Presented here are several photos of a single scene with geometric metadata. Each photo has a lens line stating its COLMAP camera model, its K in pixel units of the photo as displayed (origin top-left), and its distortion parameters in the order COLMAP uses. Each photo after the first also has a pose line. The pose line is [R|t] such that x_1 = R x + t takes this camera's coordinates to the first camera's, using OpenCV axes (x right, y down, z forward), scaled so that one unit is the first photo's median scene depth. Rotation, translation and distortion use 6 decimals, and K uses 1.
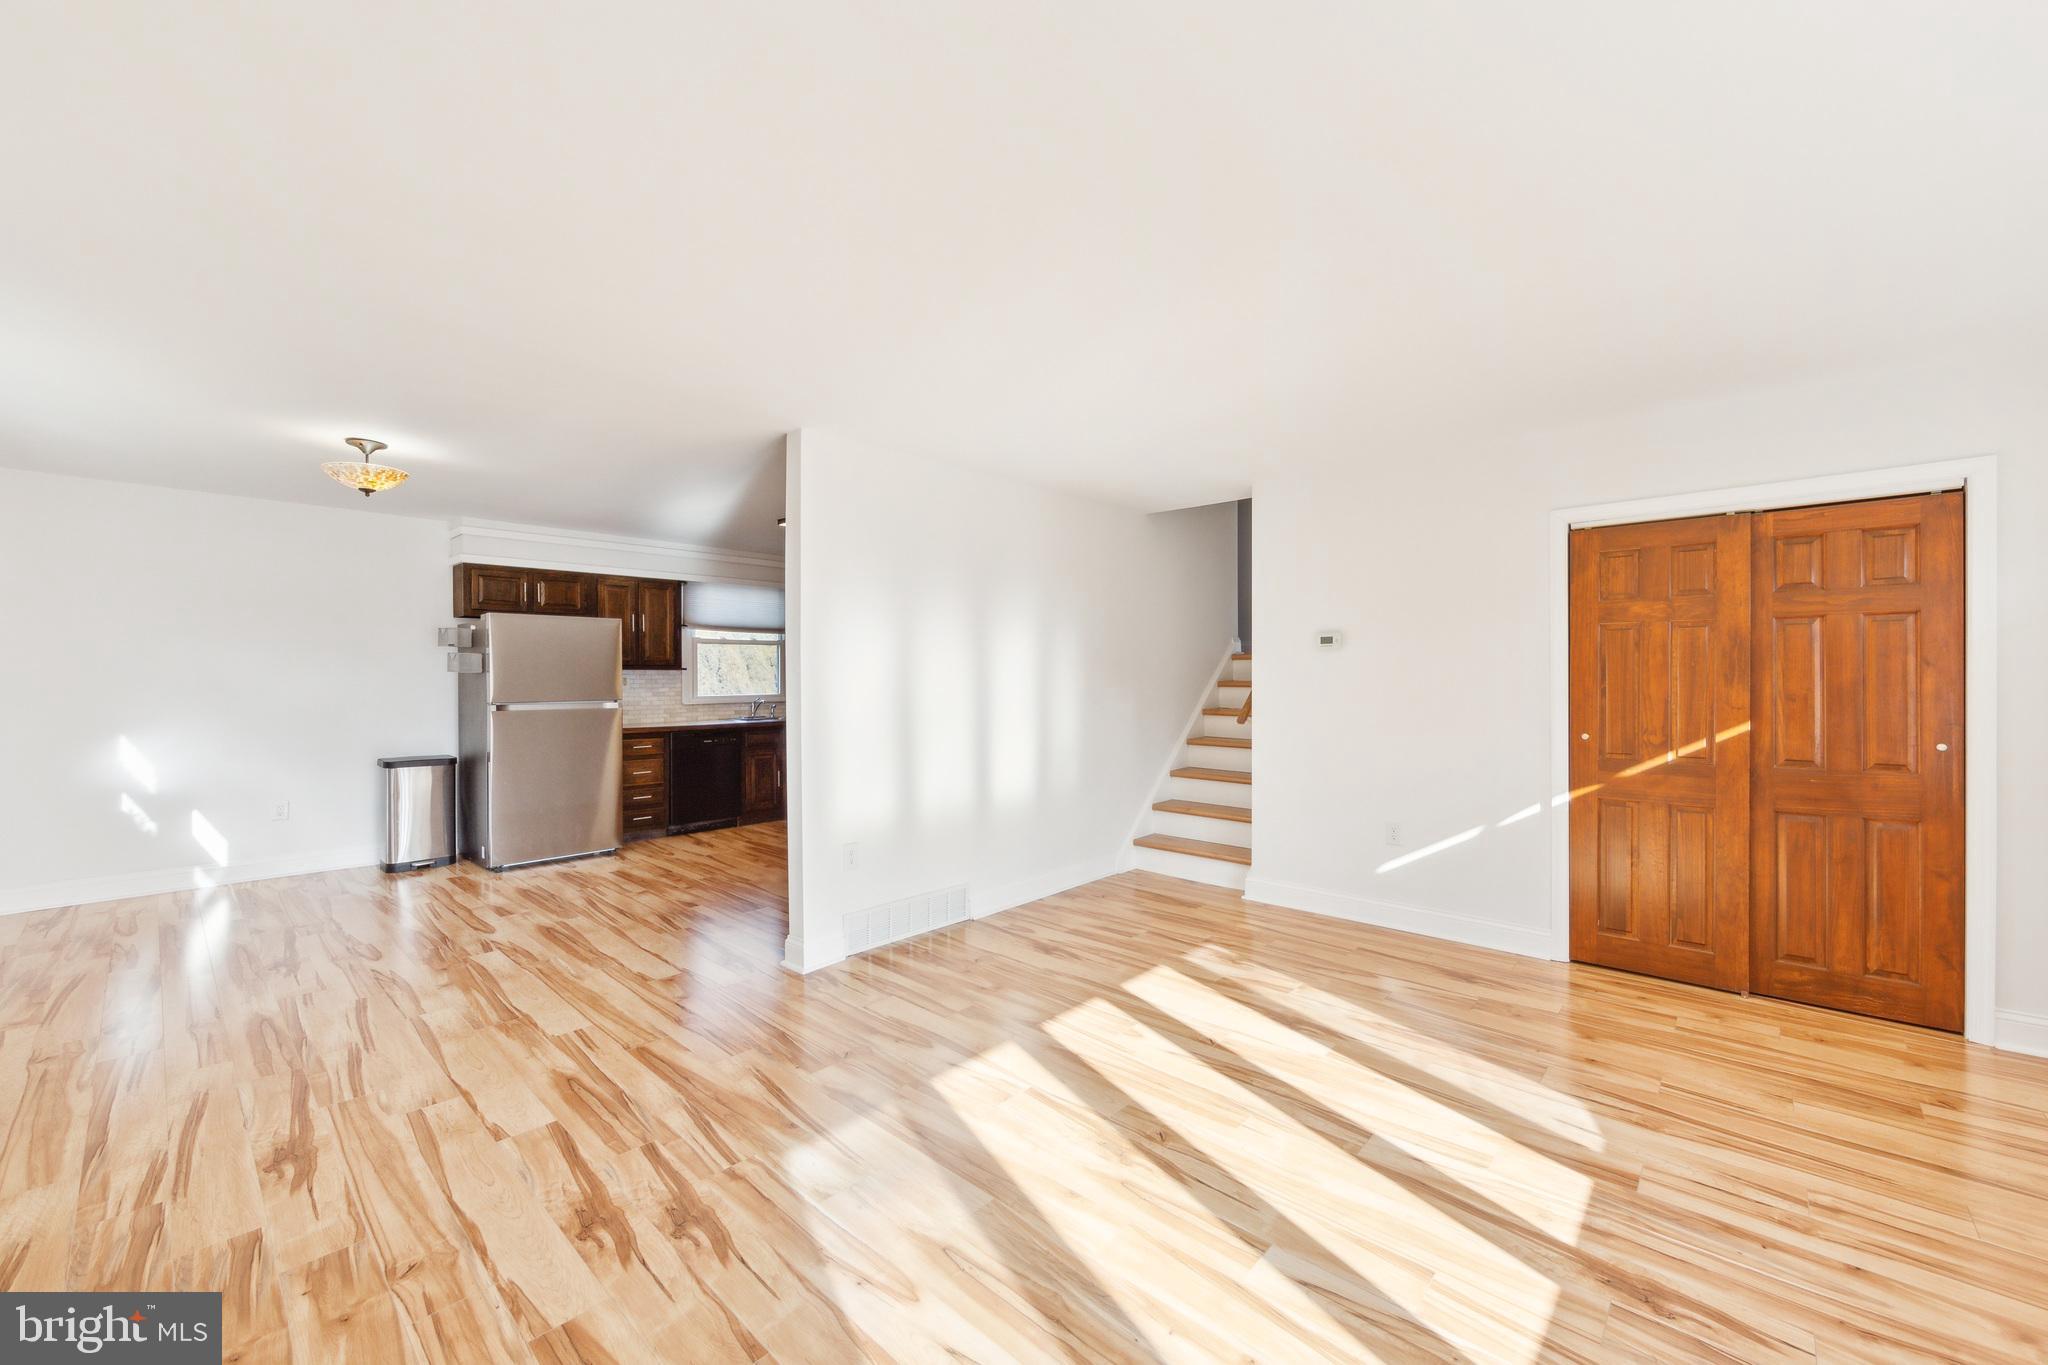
lens RADIAL K [[805.4, 0, 1030.8], [0, 805.4, 682.0], [0, 0, 1]] dist [-0.009013, 0.000663]
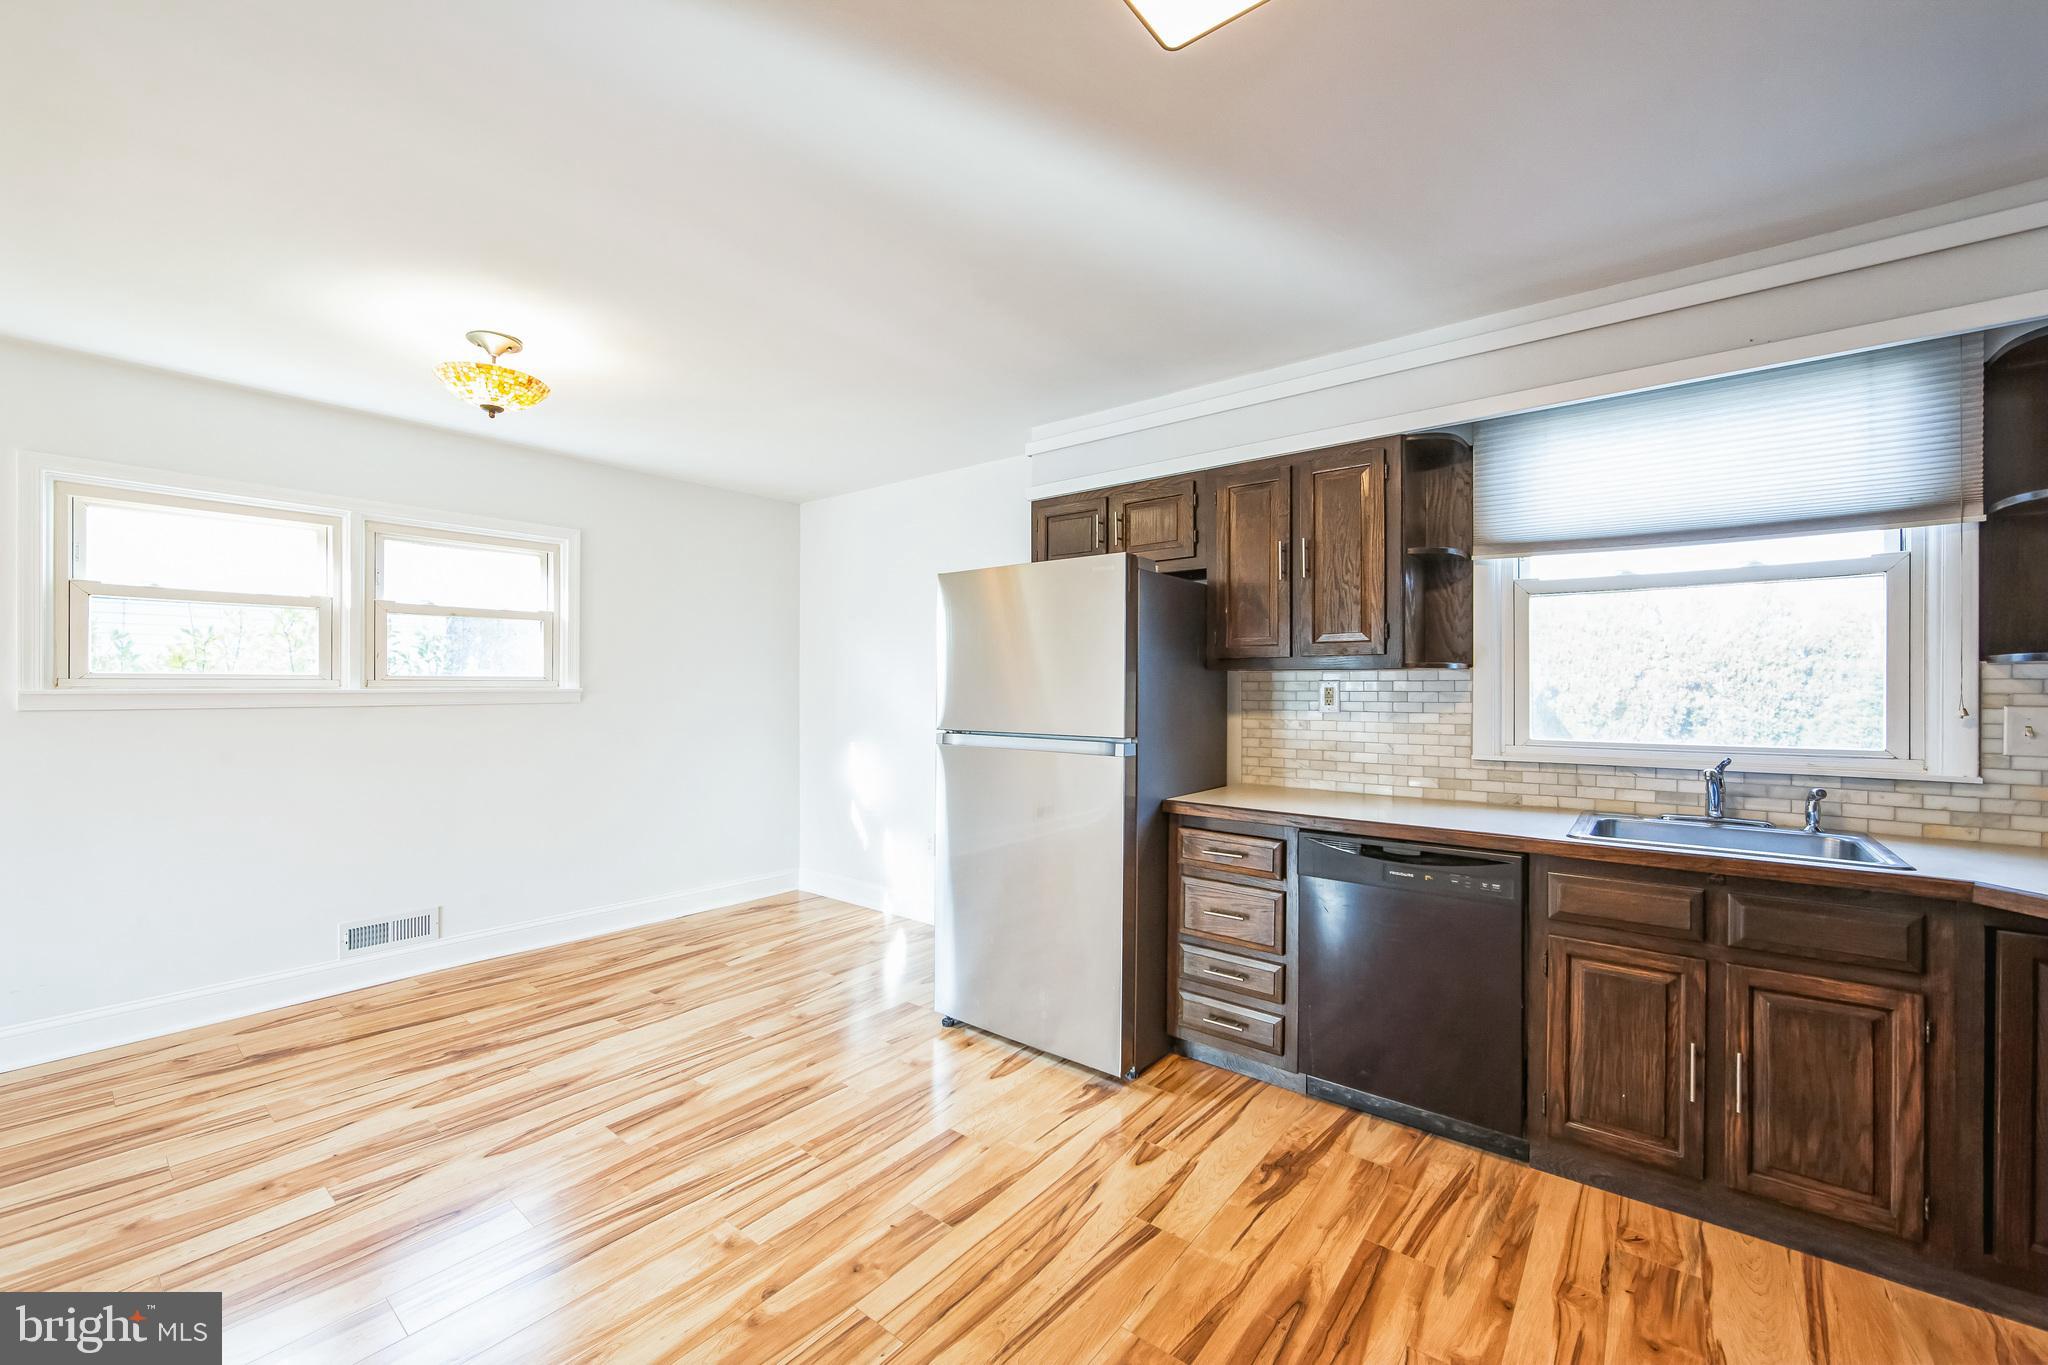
lens RADIAL K [[805.4, 0, 1014.5], [0, 805.4, 682.7], [0, 0, 1]] dist [-0.009013, 0.000663]
pose [[0.042887, -0.002921, -0.999076, -0.122463], [-0.012213, 0.999919, -0.003448, -0.009315], [0.999005, 0.012349, 0.042848, 1.364422]]
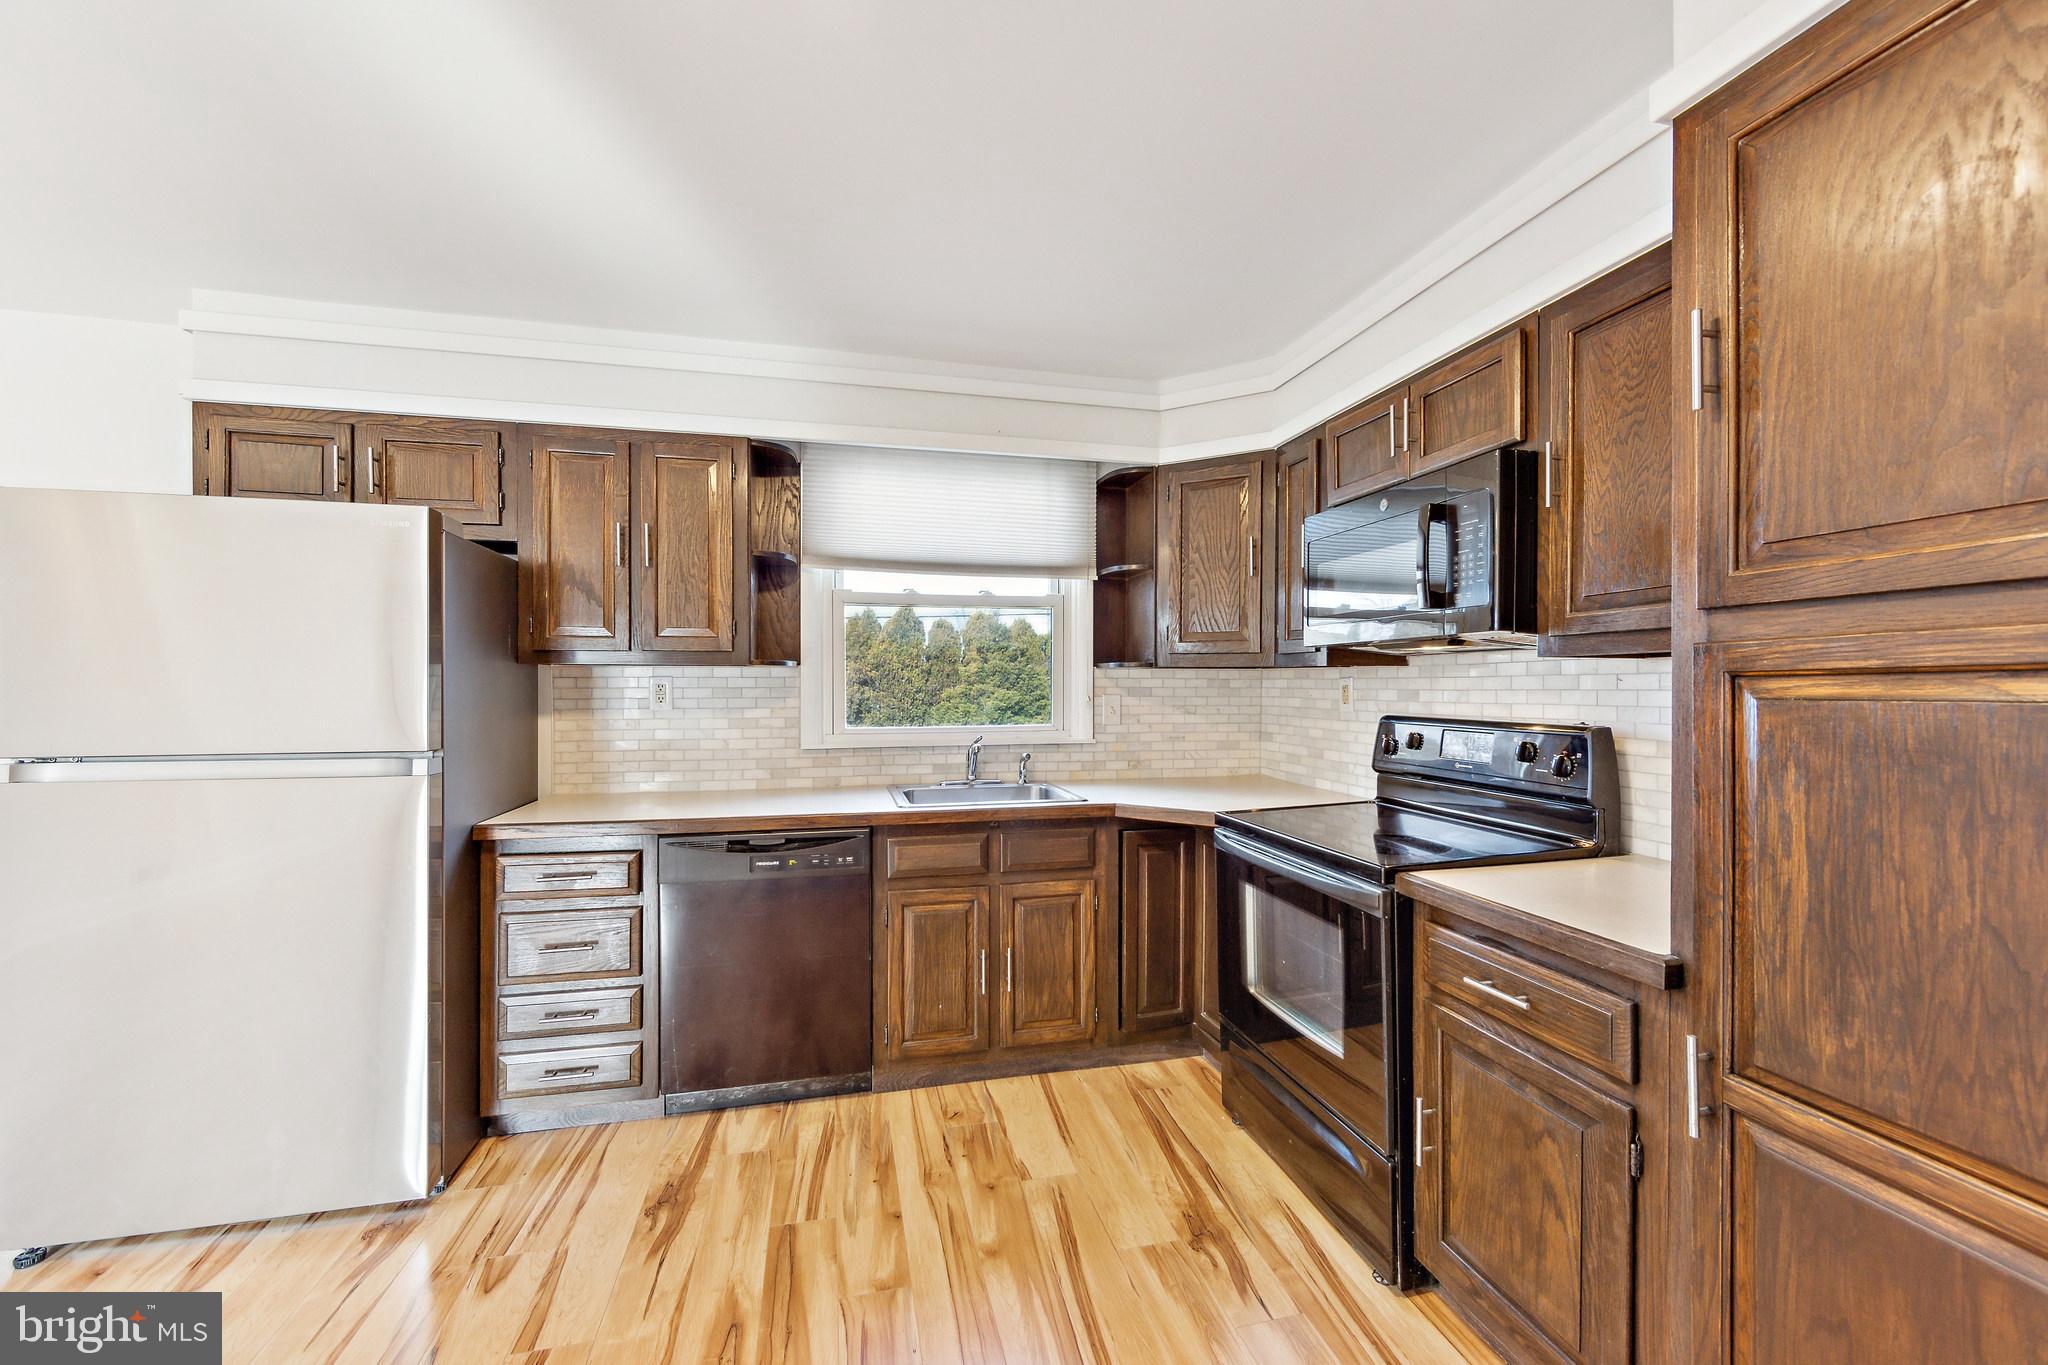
lens RADIAL K [[805.4, 0, 1022.3], [0, 805.4, 685.2], [0, 0, 1]] dist [-0.009013, 0.000663]
pose [[0.821096, 0.003188, -0.570781, -0.141598], [-0.007882, 0.999952, -0.005753, -0.009054], [0.570735, 0.009222, 0.821082, 1.341673]]
